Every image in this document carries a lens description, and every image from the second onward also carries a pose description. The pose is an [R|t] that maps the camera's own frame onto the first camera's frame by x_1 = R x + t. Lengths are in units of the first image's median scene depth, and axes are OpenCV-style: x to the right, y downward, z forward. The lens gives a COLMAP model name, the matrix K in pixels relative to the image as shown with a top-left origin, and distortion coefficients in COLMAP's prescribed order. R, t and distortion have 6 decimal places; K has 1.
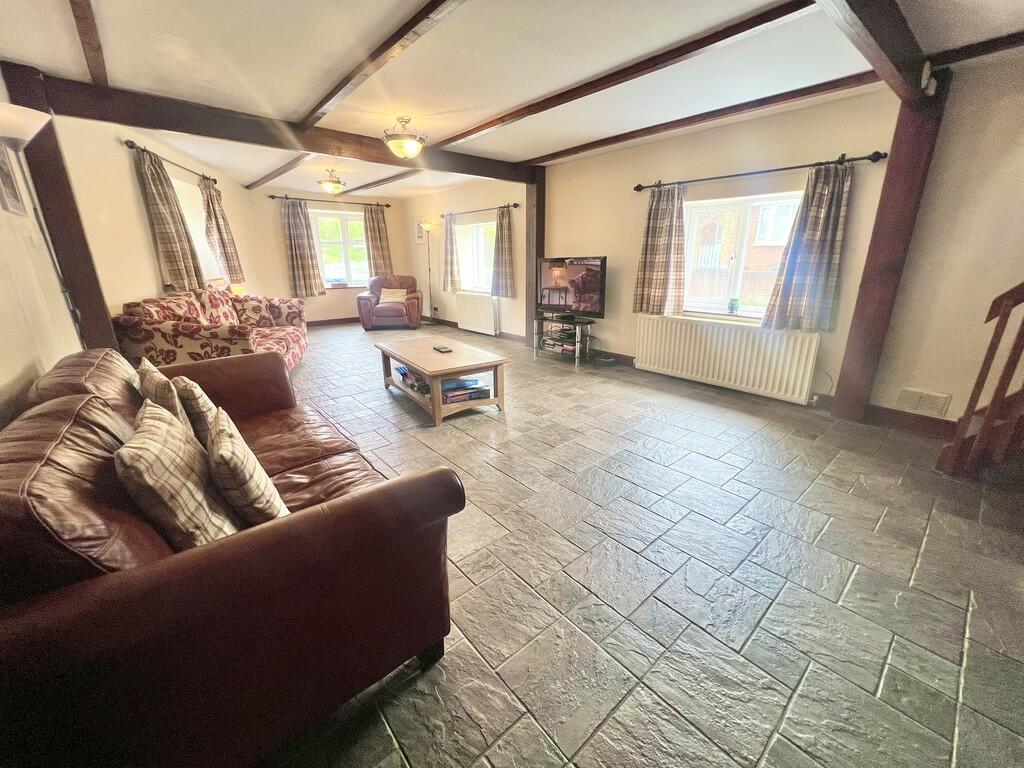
lens RADIAL K [[410.4, 0, 512.4], [0, 410.4, 381.8], [0, 0, 1]] dist [-0.001744, -0.000236]
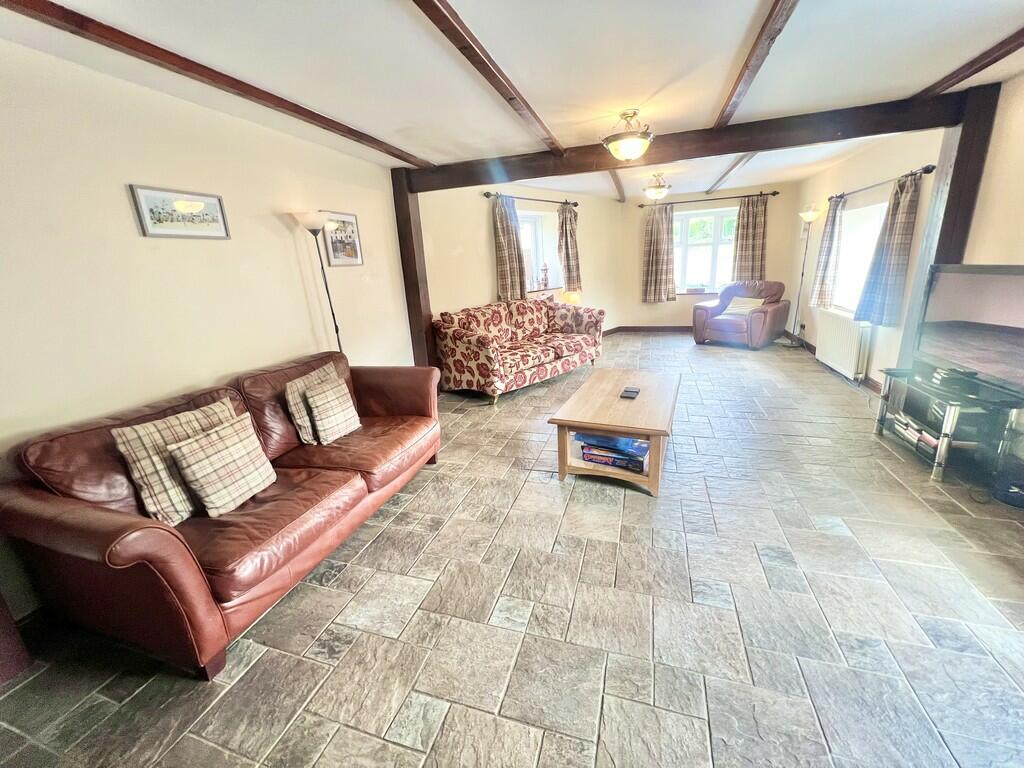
lens RADIAL K [[410.4, 0, 512.4], [0, 410.4, 381.8], [0, 0, 1]] dist [-0.001744, -0.000236]
pose [[0.518947, 0.215863, -0.827102, 0.267924], [-0.195935, 0.971866, 0.130710, -0.115481], [0.832048, 0.094227, 0.546642, 0.260156]]
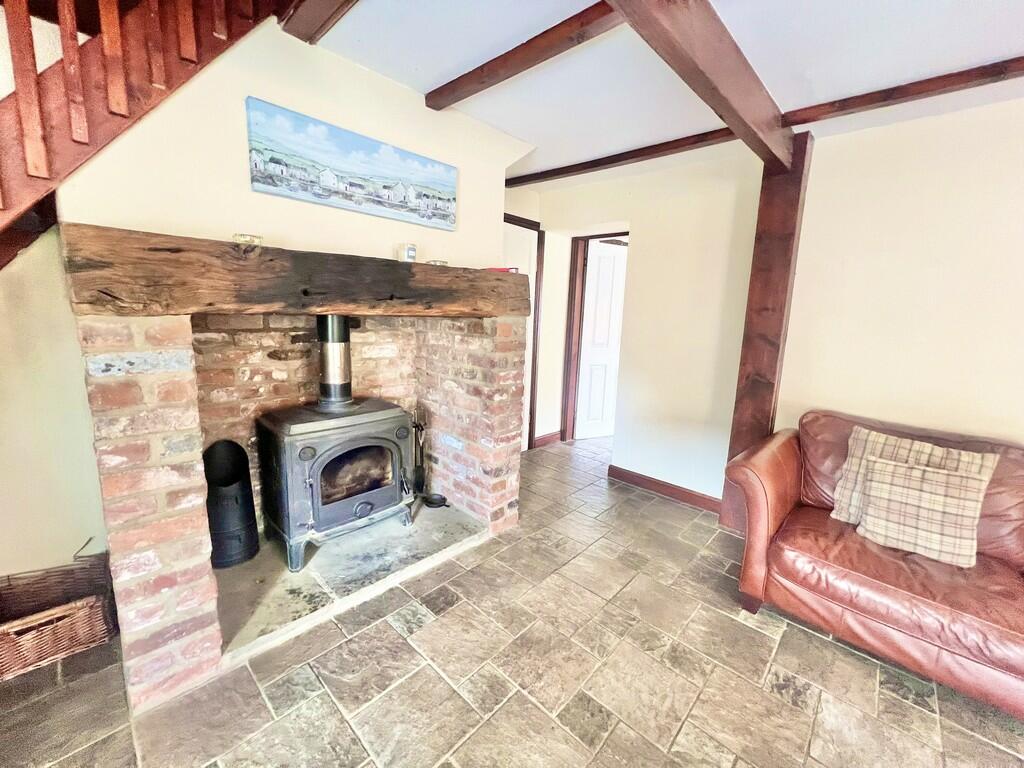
lens RADIAL K [[410.4, 0, 512.4], [0, 410.4, 381.8], [0, 0, 1]] dist [-0.001744, -0.000236]
pose [[-0.993782, -0.009429, -0.110944, 0.214861], [-0.059083, 0.889211, 0.453666, -0.170757], [0.094375, 0.457400, -0.884239, 0.475483]]
